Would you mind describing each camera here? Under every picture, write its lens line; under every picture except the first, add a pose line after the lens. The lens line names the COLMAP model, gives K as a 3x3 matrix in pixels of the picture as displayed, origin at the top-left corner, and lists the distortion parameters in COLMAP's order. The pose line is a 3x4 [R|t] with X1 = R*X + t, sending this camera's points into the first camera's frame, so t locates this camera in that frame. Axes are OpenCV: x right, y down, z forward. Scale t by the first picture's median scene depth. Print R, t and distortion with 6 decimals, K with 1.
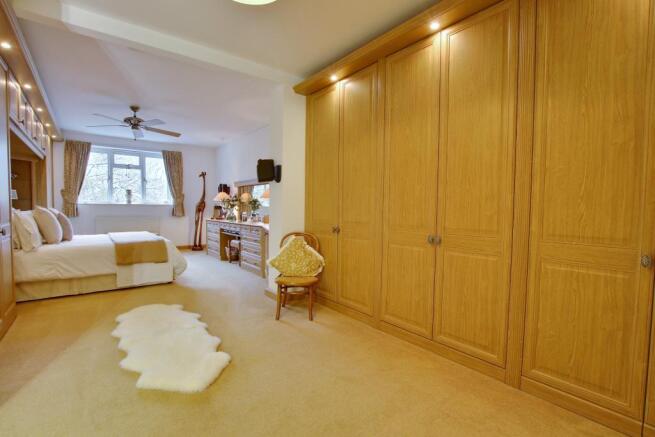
lens RADIAL K [[307.3, 0, 326.6], [0, 307.3, 218.9], [0, 0, 1]] dist [-0.028498, -0.000606]
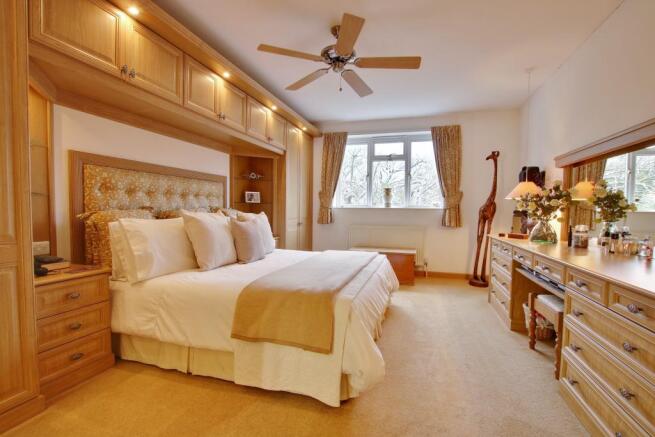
lens RADIAL K [[307.3, 0, 328.6], [0, 307.3, 227.2], [0, 0, 1]] dist [-0.028498, -0.000606]
pose [[0.583659, 0.041424, -0.810942, -0.129421], [-0.034285, 0.999064, 0.026357, -0.017466], [0.811275, 0.012420, 0.584533, 0.461451]]
